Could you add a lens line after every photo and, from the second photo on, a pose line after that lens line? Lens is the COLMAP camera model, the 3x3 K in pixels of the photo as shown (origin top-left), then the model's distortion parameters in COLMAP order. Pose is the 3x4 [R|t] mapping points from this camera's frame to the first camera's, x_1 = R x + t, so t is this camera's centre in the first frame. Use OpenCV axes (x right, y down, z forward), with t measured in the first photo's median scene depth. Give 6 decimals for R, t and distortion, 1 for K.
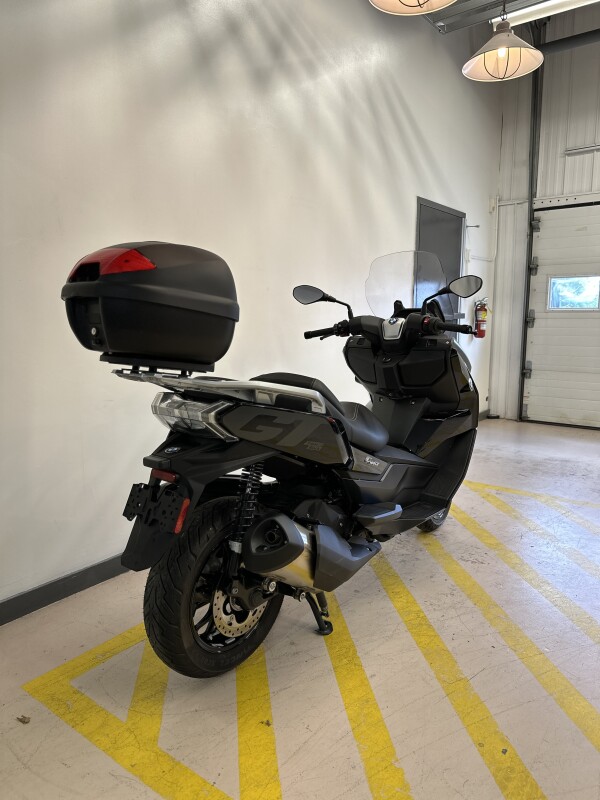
lens RADIAL K [[565.1, 0, 311.2], [0, 565.1, 382.9], [0, 0, 1]] dist [0.000348, -0.000756]
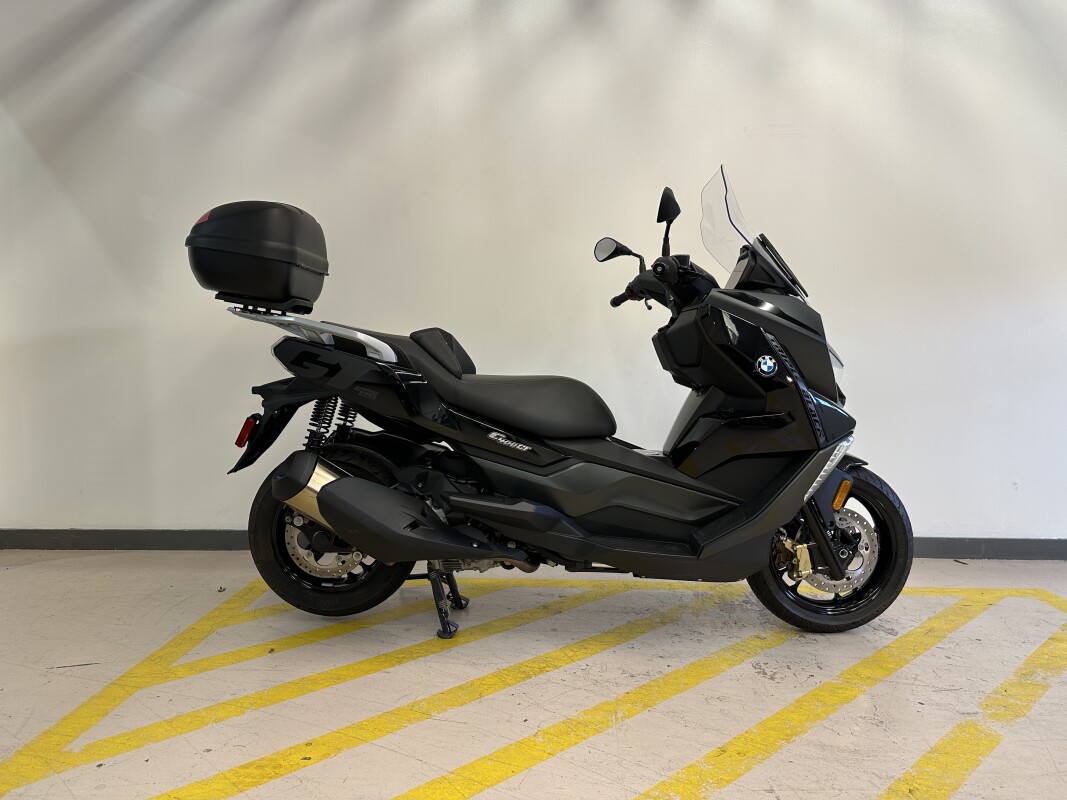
lens RADIAL K [[741.0, 0, 533.5], [0, 741.0, 400.0], [0, 0, 1]] dist [0.006524, -0.002823]
pose [[0.579426, 0.049900, -0.813496, 1.184955], [-0.104088, 0.994481, -0.013136, 0.112722], [0.808351, 0.092286, 0.581423, 0.526571]]
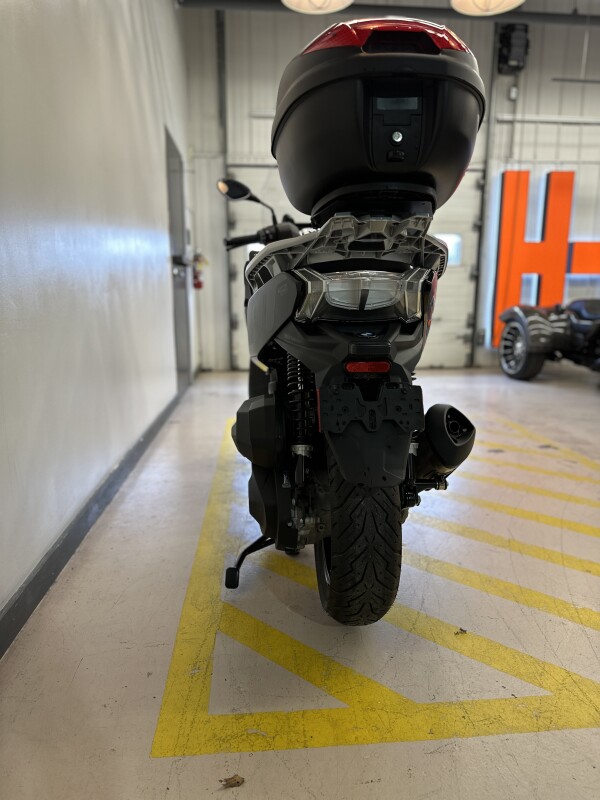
lens RADIAL K [[555.6, 0, 300.0], [0, 555.6, 400.0], [0, 0, 1]] dist [0.006524, -0.002823]
pose [[0.747437, -0.116253, 0.654082, -0.761806], [0.073994, 0.993012, 0.091938, 0.123554], [-0.660199, -0.020320, 0.750816, 0.476027]]
